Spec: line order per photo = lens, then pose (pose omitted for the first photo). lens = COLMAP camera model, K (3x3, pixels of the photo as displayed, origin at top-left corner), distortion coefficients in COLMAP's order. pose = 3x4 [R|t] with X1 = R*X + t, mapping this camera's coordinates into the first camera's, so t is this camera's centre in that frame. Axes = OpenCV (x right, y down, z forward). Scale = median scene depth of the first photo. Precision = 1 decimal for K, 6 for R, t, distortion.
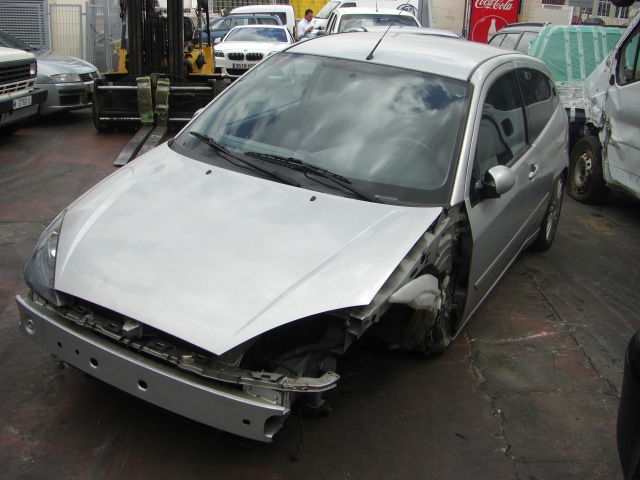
lens RADIAL K [[711.3, 0, 320.0], [0, 711.3, 240.0], [0, 0, 1]] dist [-0.203122, 0.199428]
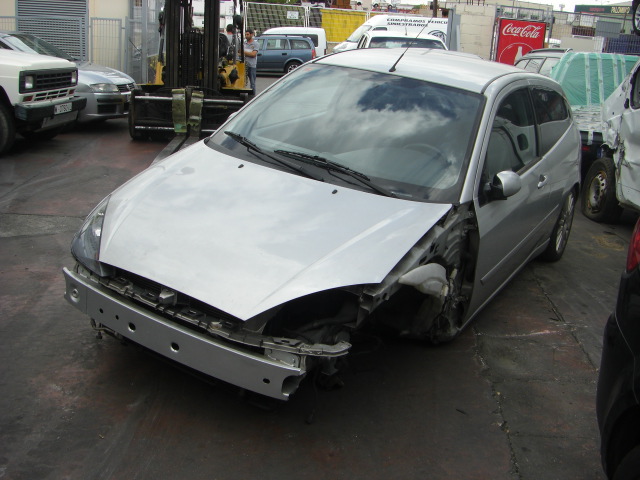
lens RADIAL K [[711.3, 0, 320.0], [0, 711.3, 240.0], [0, 0, 1]] dist [-0.203122, 0.199428]
pose [[0.998697, 0.037814, -0.034259, 0.006926], [-0.038921, 0.998722, -0.032252, 0.045209], [0.032996, 0.033544, 0.998892, -0.086198]]
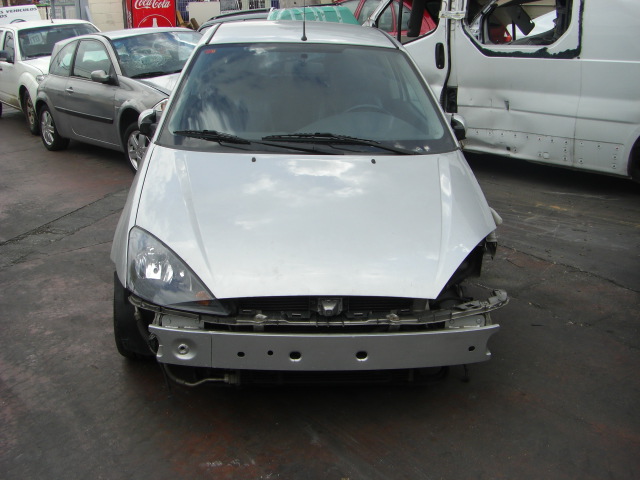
lens RADIAL K [[711.3, 0, 320.0], [0, 711.3, 240.0], [0, 0, 1]] dist [-0.203122, 0.199428]
pose [[0.838135, -0.235096, 0.492199, -0.543990], [0.237811, 0.969569, 0.058155, -0.020447], [-0.490893, 0.068308, 0.868538, 0.089302]]
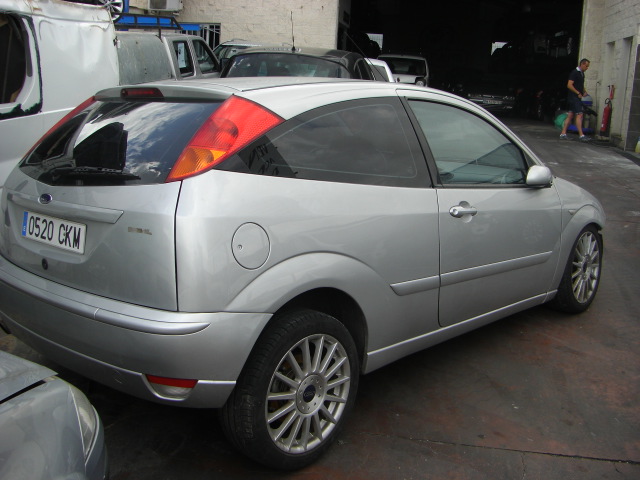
lens RADIAL K [[711.3, 0, 320.0], [0, 711.3, 240.0], [0, 0, 1]] dist [-0.203122, 0.199428]
pose [[-0.962561, -0.153595, 0.223349, -0.103483], [-0.009127, 0.841867, 0.539608, -0.747892], [-0.270911, 0.517367, -0.811751, 2.281661]]
